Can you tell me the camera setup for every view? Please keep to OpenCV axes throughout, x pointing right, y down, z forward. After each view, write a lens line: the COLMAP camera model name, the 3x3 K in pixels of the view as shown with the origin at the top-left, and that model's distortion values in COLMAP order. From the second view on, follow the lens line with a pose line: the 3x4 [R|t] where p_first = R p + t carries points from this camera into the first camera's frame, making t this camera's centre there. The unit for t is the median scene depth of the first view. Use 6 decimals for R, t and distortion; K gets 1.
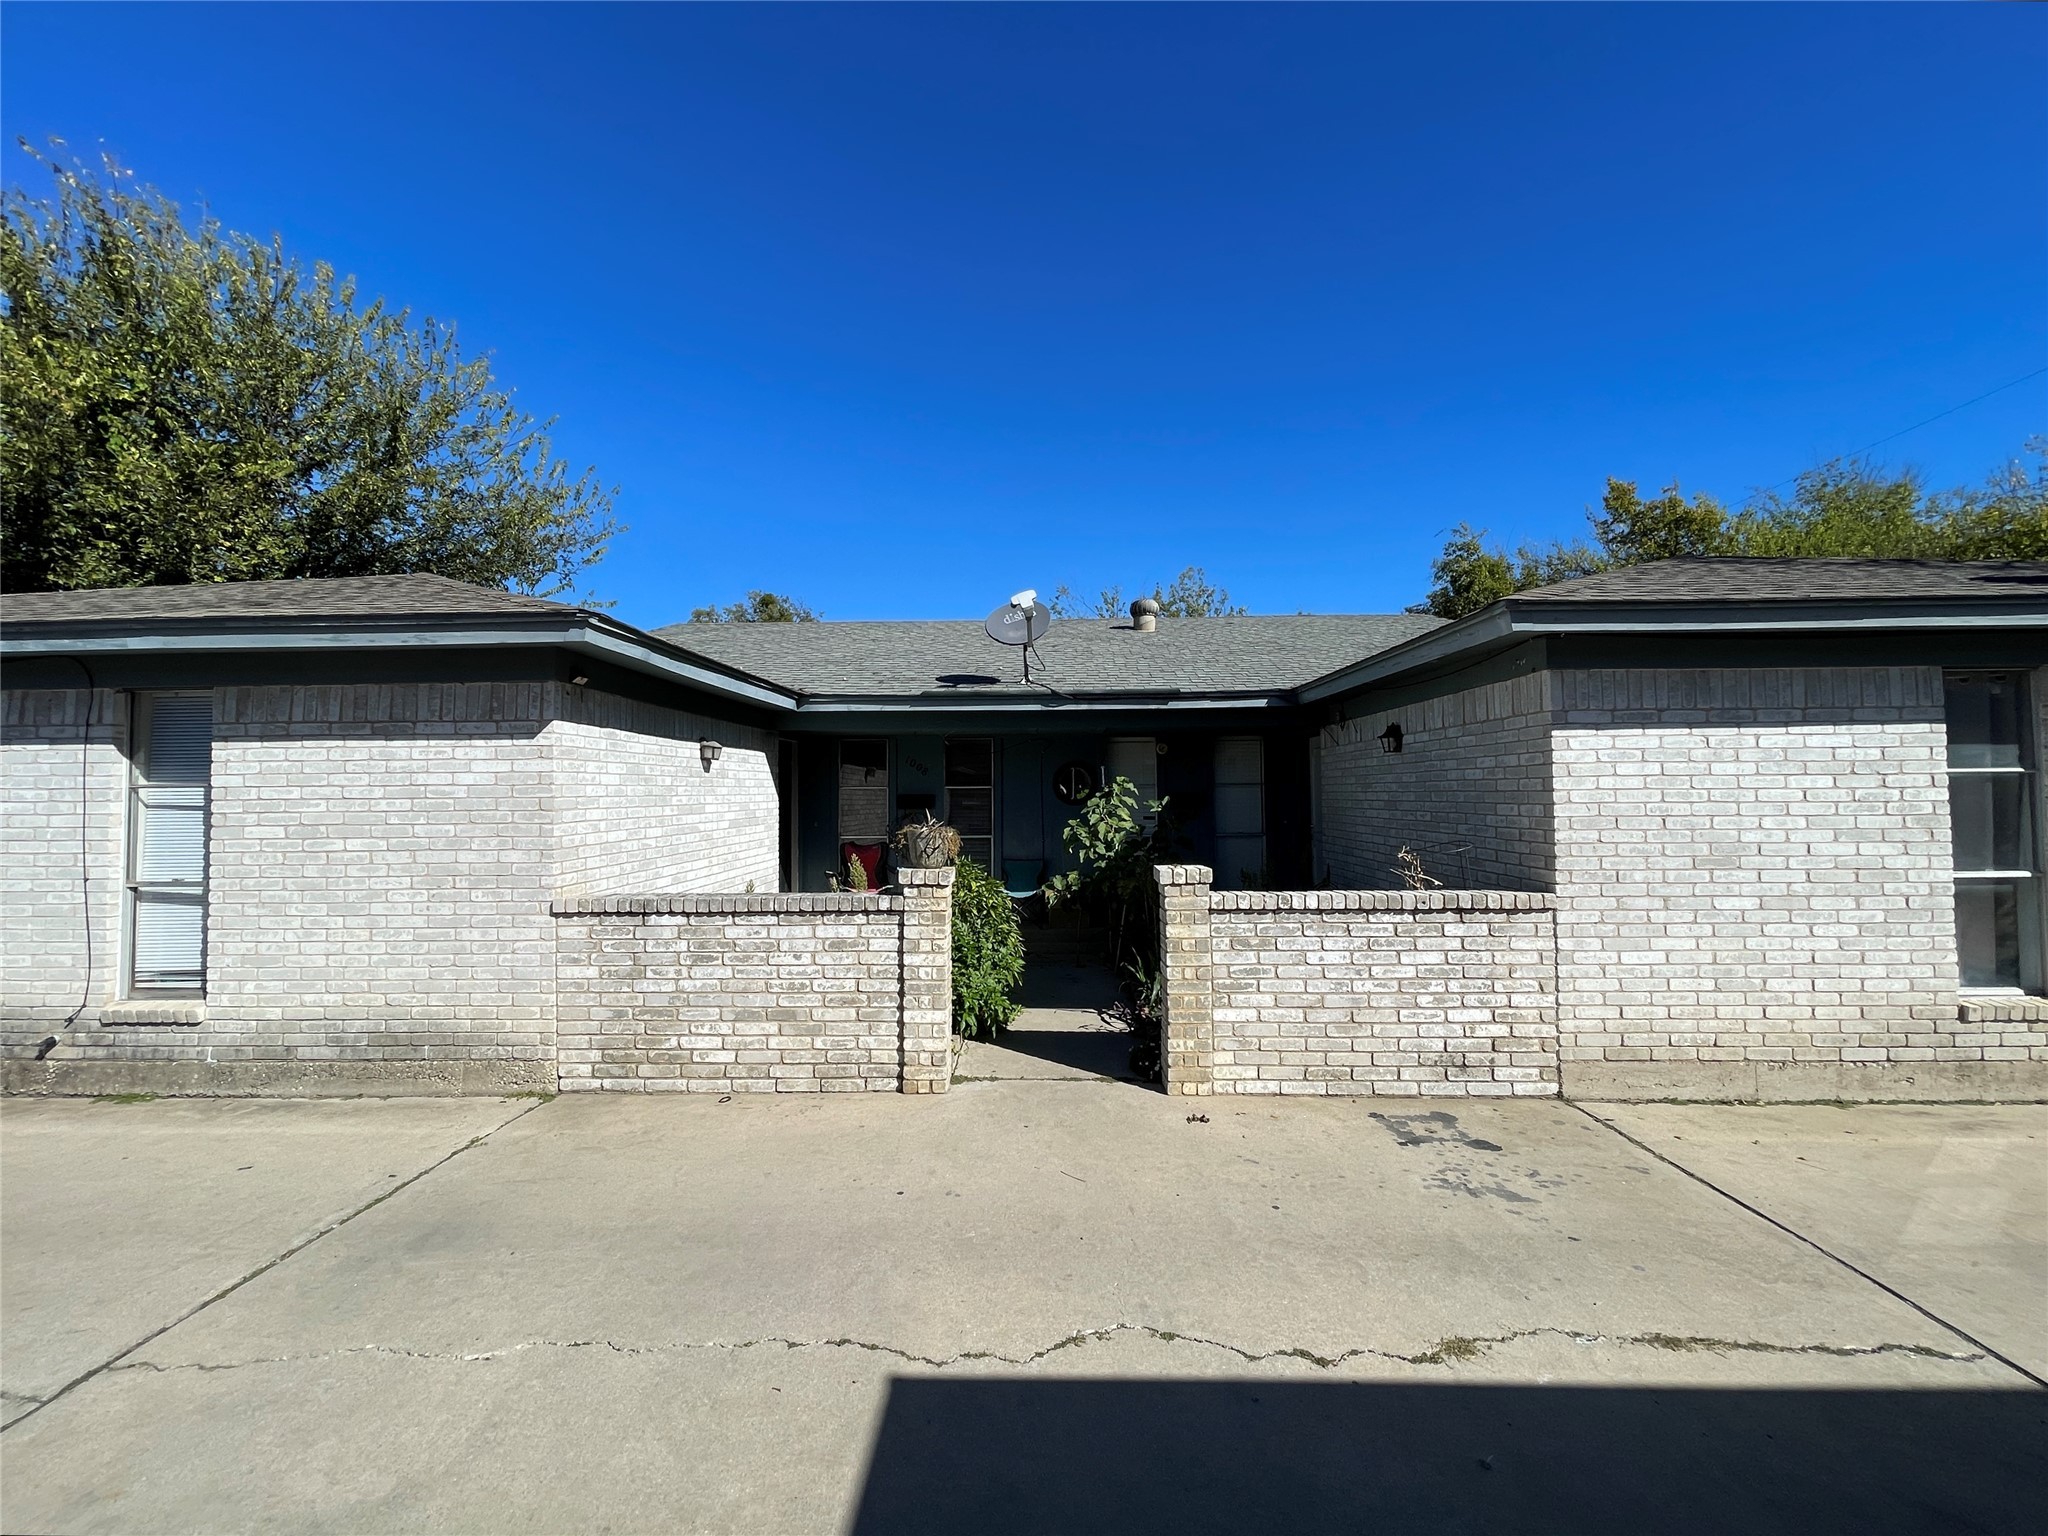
lens RADIAL K [[822.7, 0, 1021.1], [0, 822.7, 765.0], [0, 0, 1]] dist [0.000159, -0.000621]
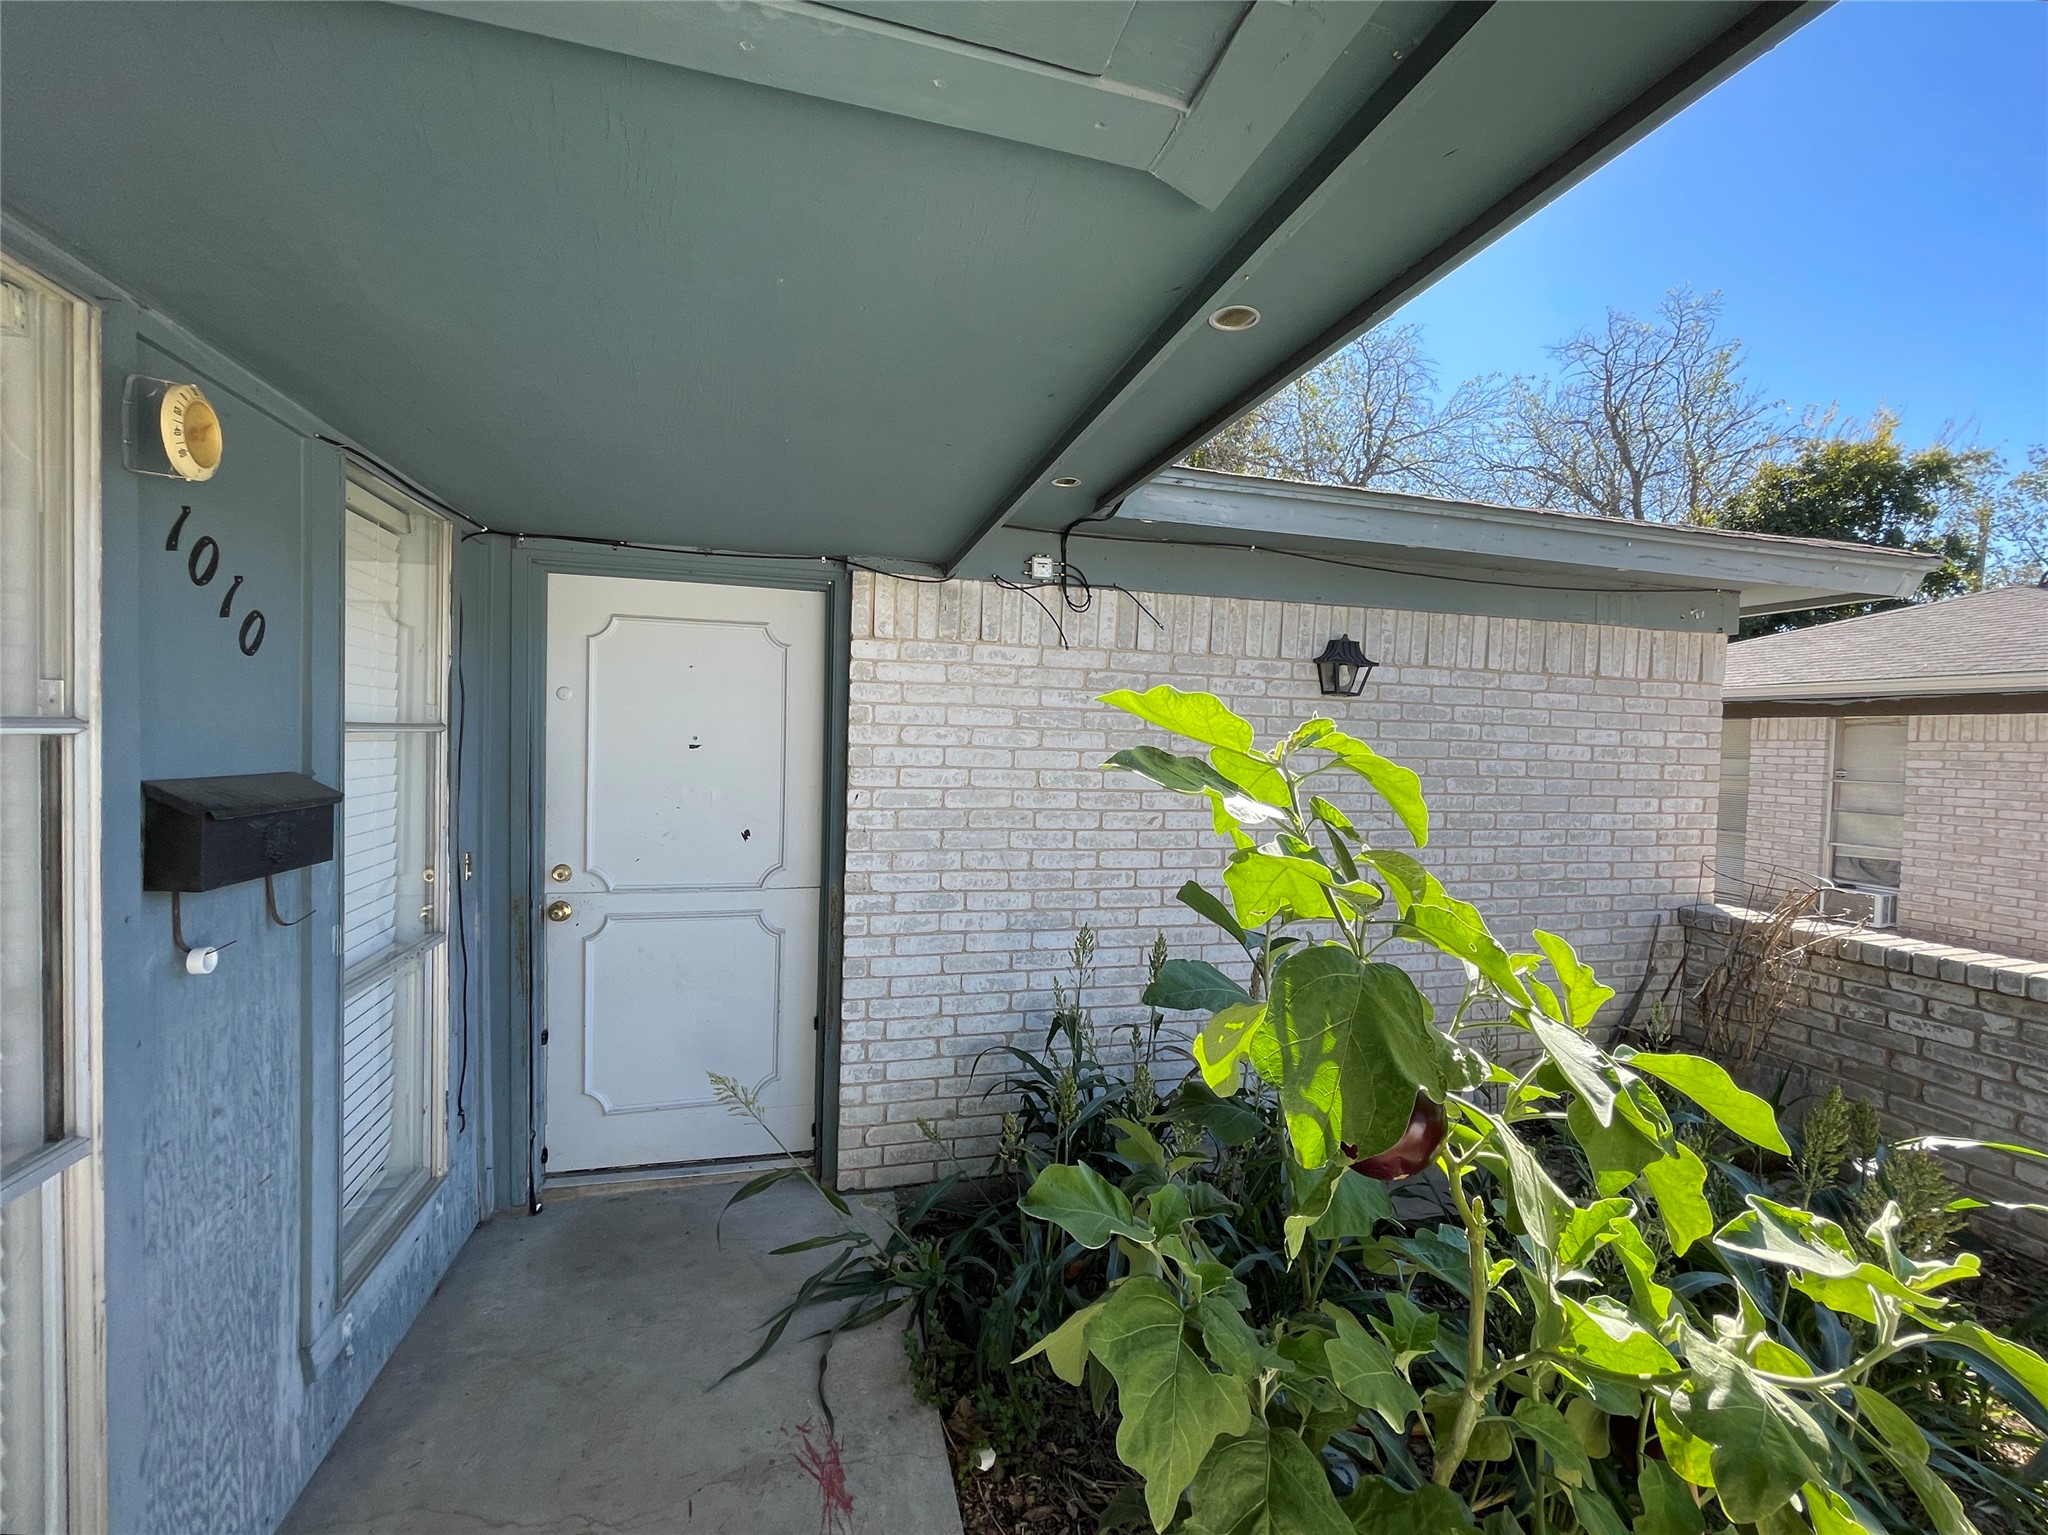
lens RADIAL K [[822.7, 0, 1021.1], [0, 822.7, 764.5], [0, 0, 1]] dist [0.000159, -0.000621]
pose [[-0.286938, -0.026644, 0.957578, 0.050085], [-0.058520, 0.998234, 0.010240, 0.045447], [-0.956160, -0.053100, -0.287991, 1.861348]]
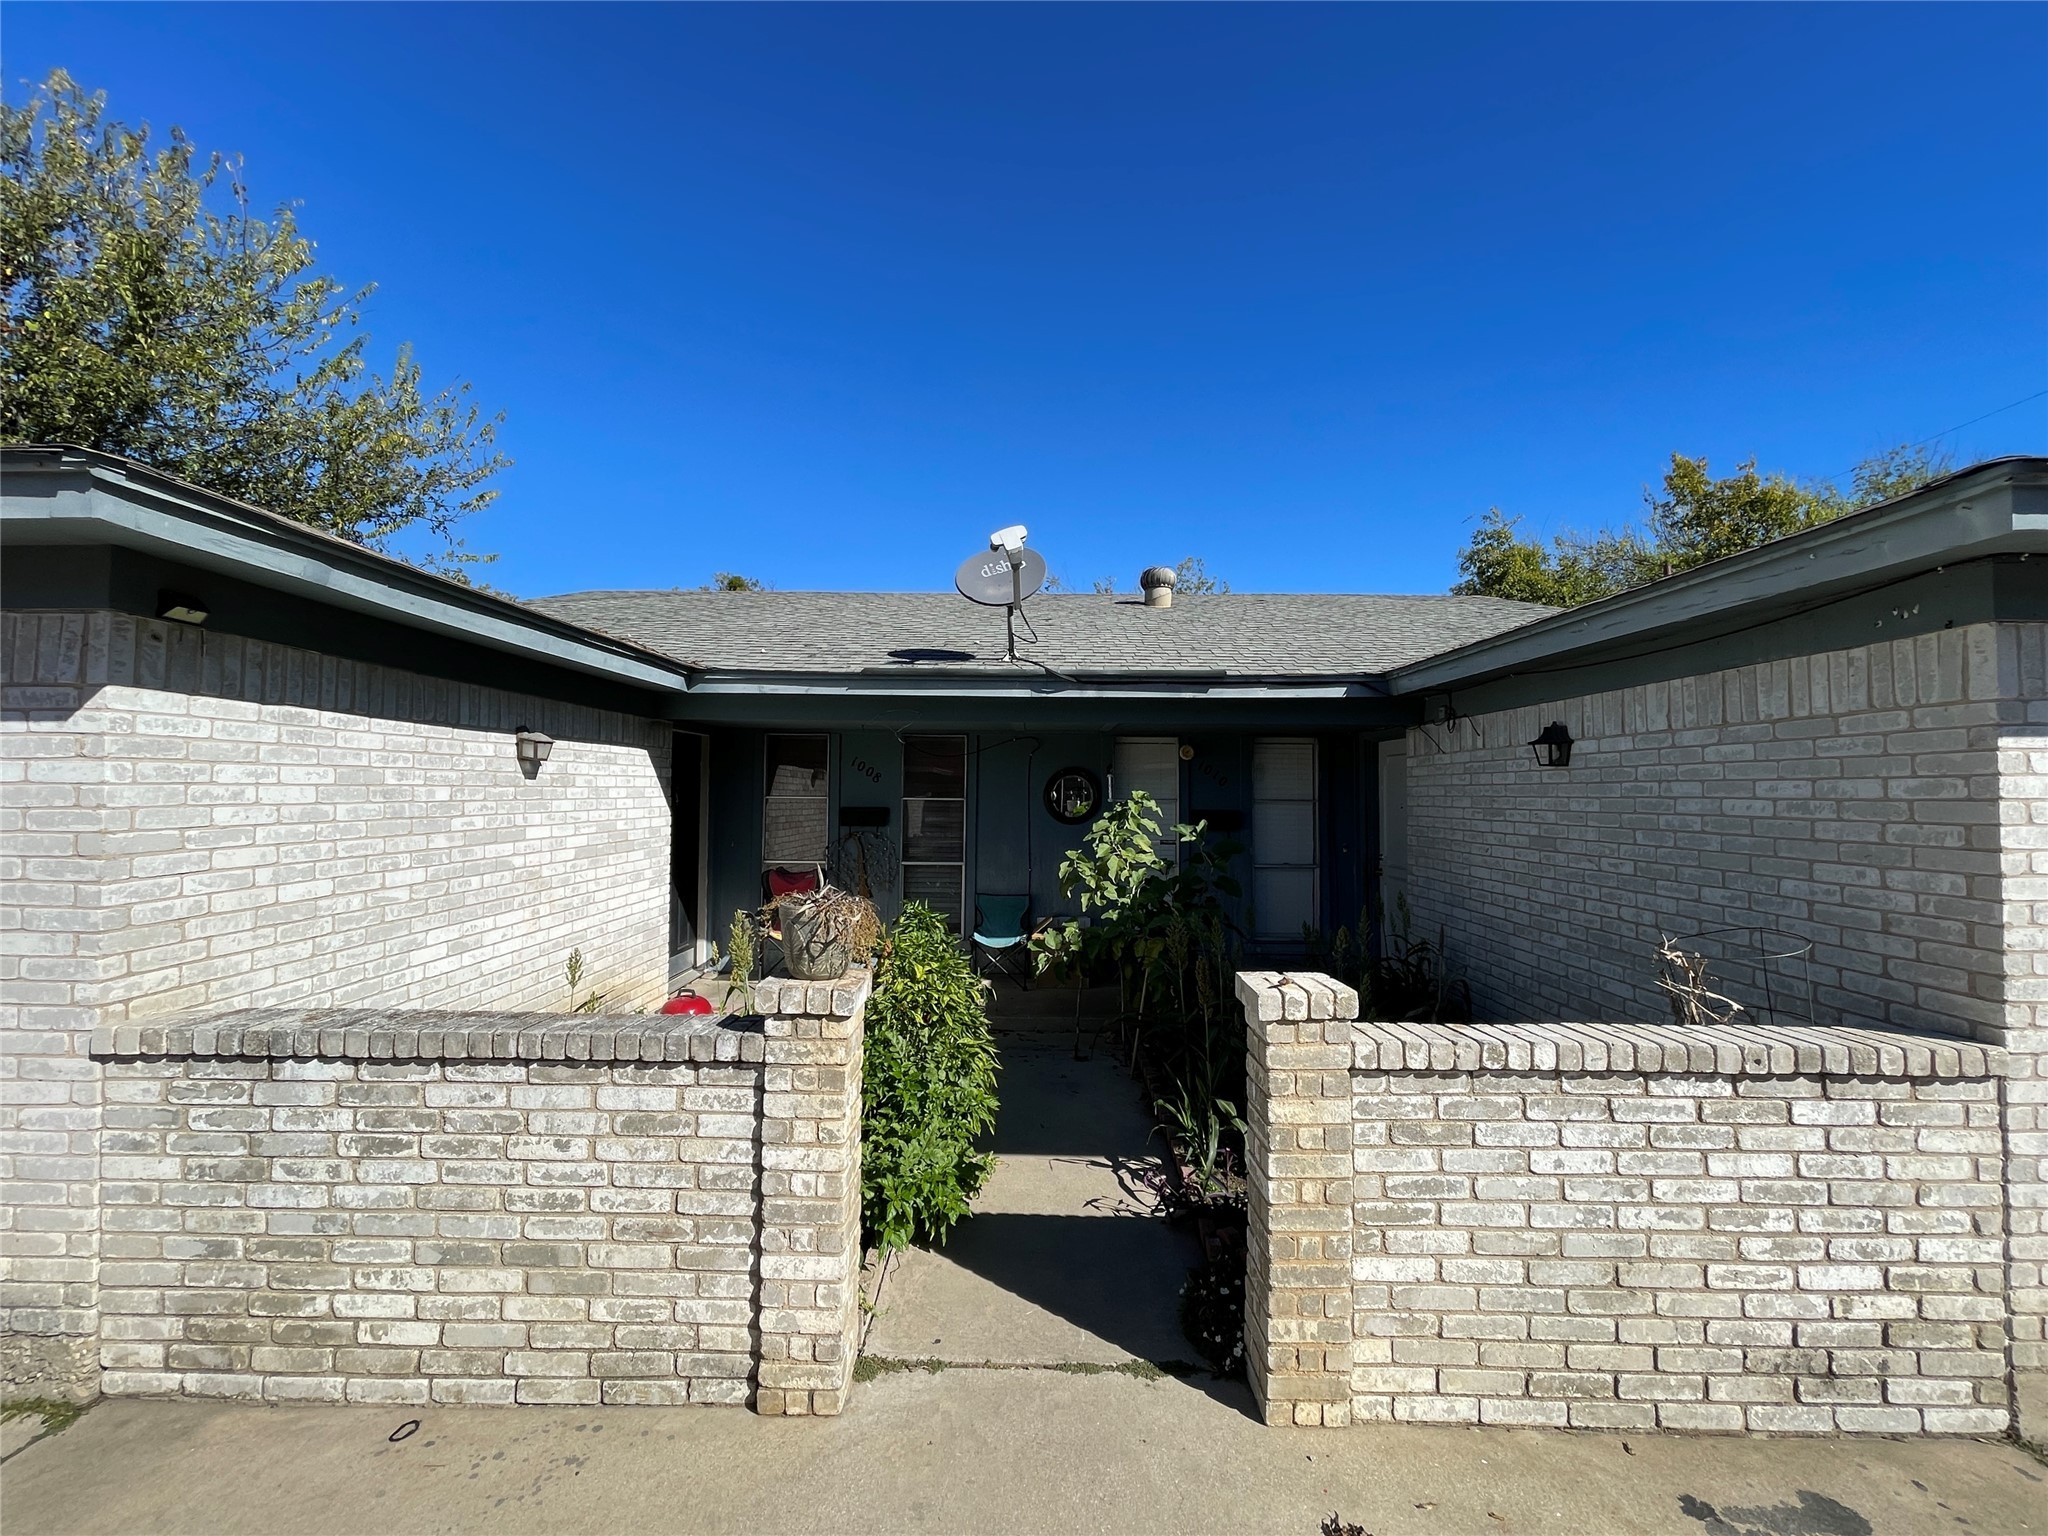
lens RADIAL K [[822.7, 0, 1021.1], [0, 822.7, 765.0], [0, 0, 1]] dist [0.000159, -0.000621]
pose [[0.999715, 0.016392, 0.017379, 0.007421], [-0.016426, 0.999864, 0.001781, -0.014493], [-0.017347, -0.002066, 0.999847, 0.469332]]
